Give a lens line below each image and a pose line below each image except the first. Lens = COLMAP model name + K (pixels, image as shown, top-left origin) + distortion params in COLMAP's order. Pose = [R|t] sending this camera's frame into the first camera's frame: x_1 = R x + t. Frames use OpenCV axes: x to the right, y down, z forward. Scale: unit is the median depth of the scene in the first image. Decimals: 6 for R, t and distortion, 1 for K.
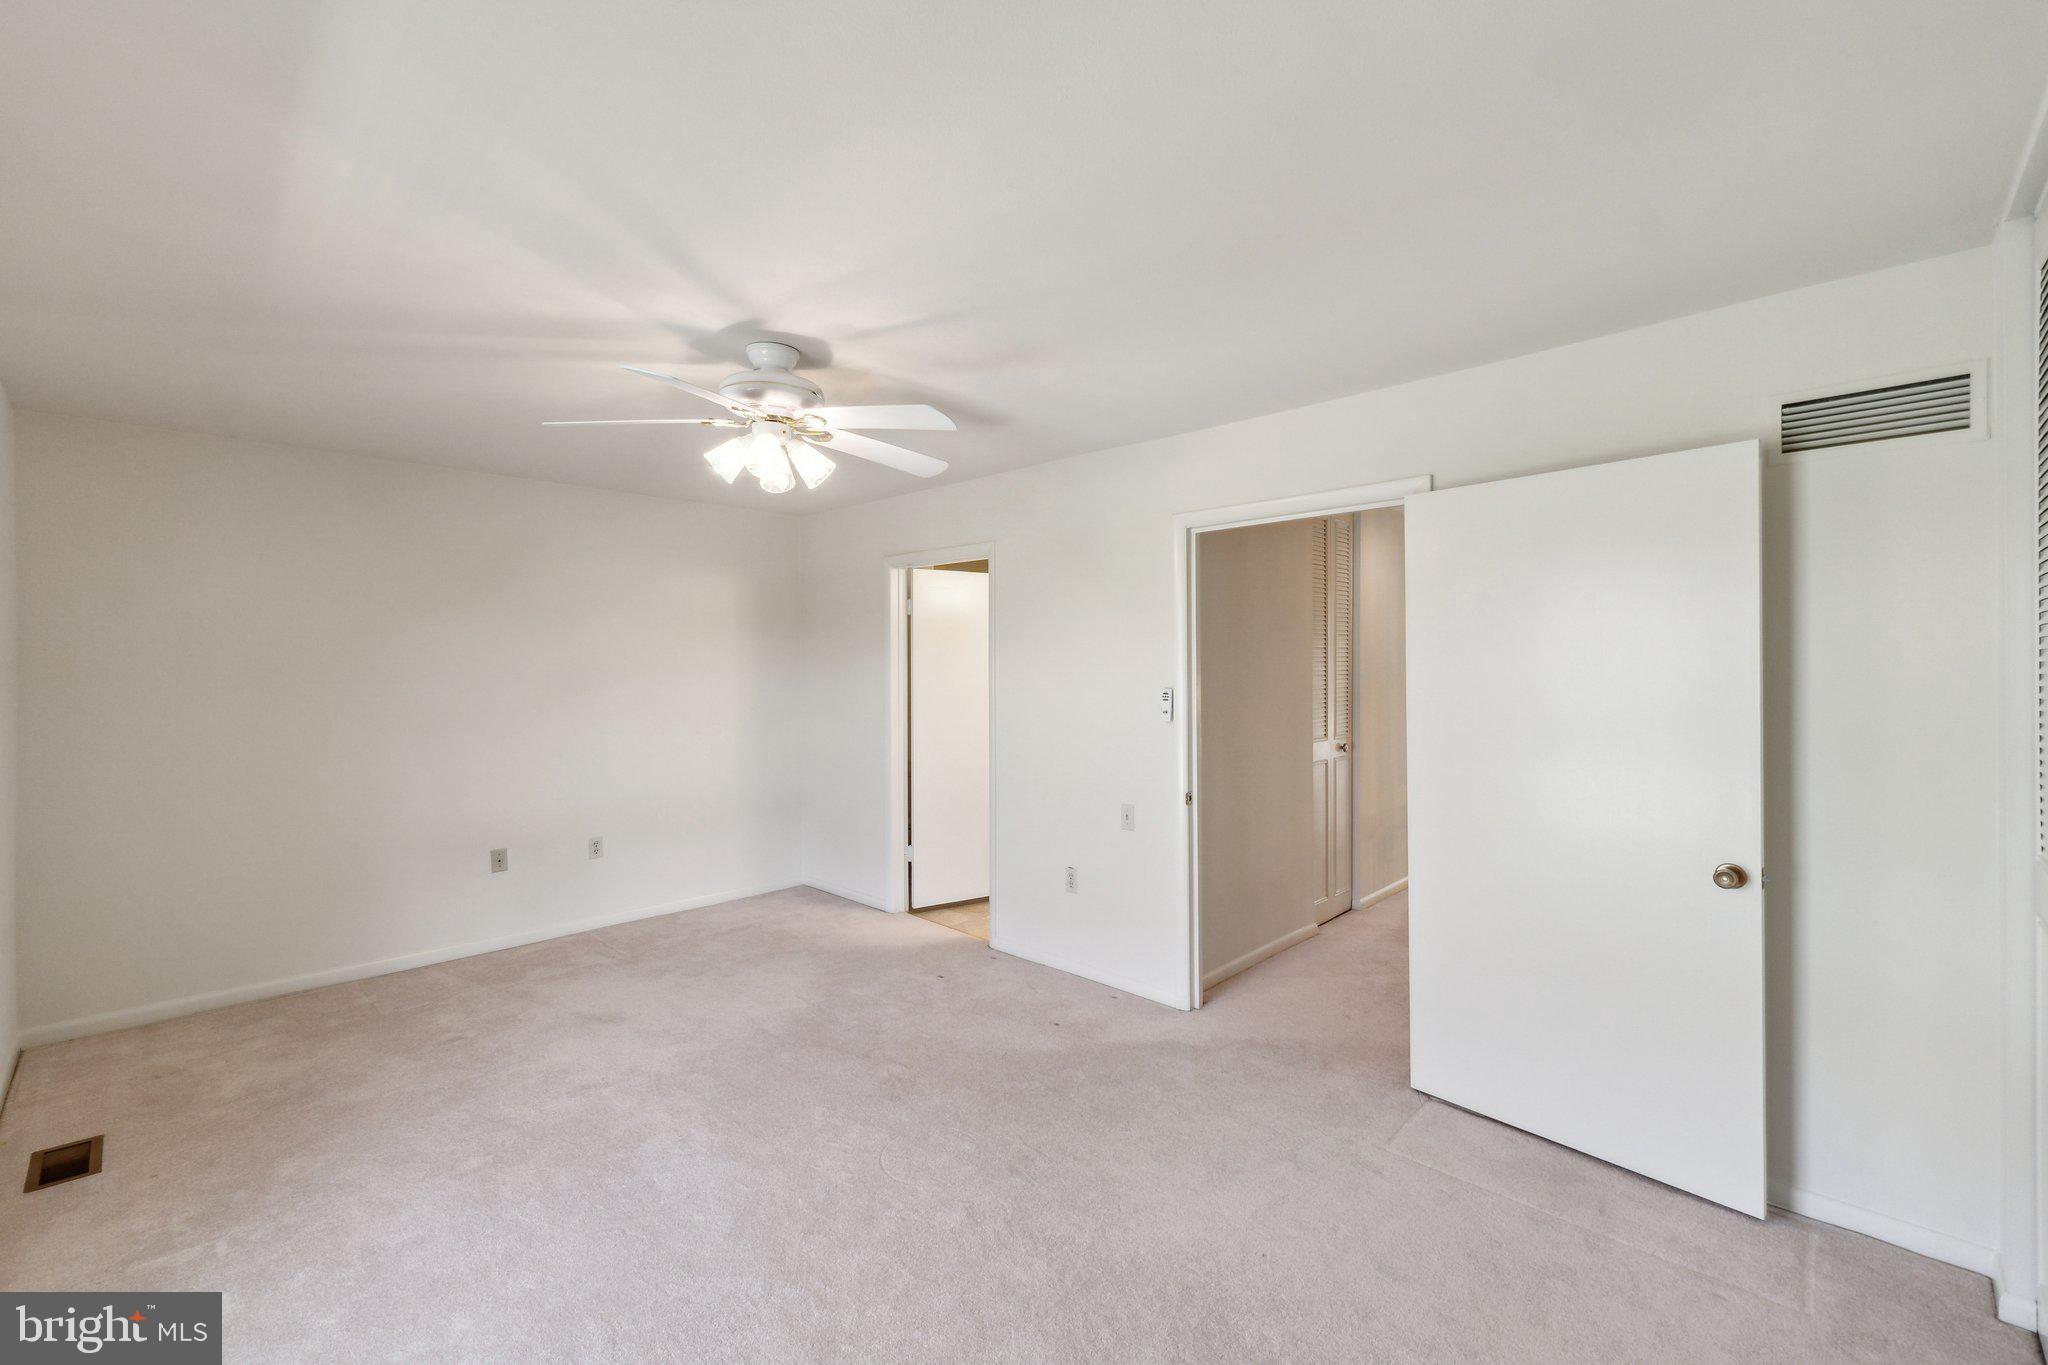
lens RADIAL K [[864.2, 0, 1020.9], [0, 864.2, 675.9], [0, 0, 1]] dist [-0.002035, 0.000047]
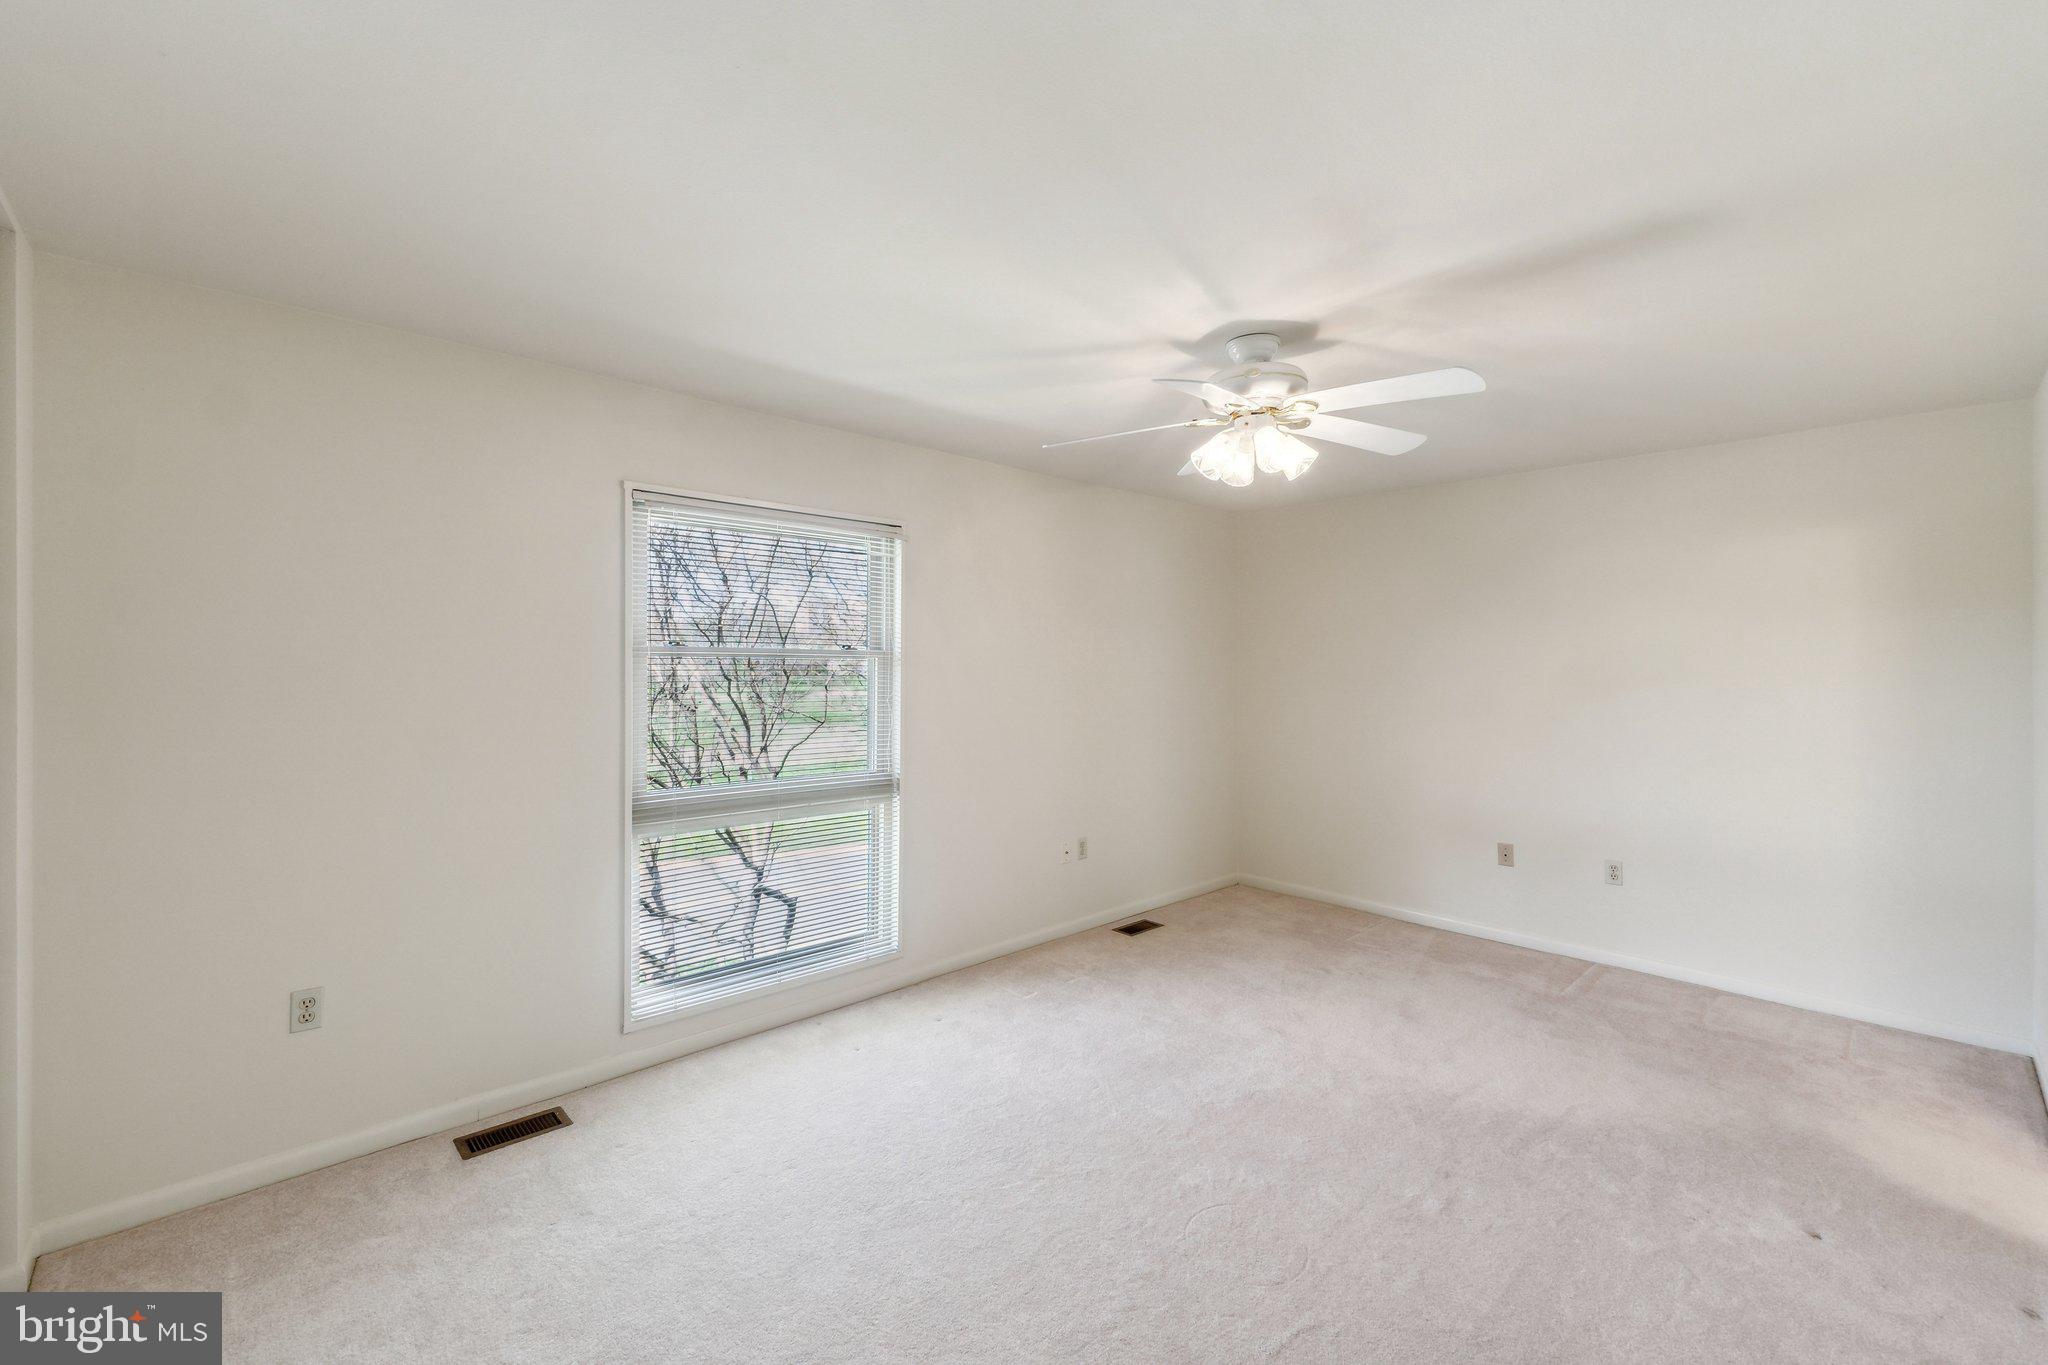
lens RADIAL K [[864.2, 0, 1020.9], [0, 864.2, 675.9], [0, 0, 1]] dist [-0.002035, 0.000047]
pose [[-0.066523, 0.016816, -0.997643, 0.544170], [-0.013928, 0.999745, 0.017780, -0.008194], [0.997688, 0.015078, -0.066272, 0.608933]]
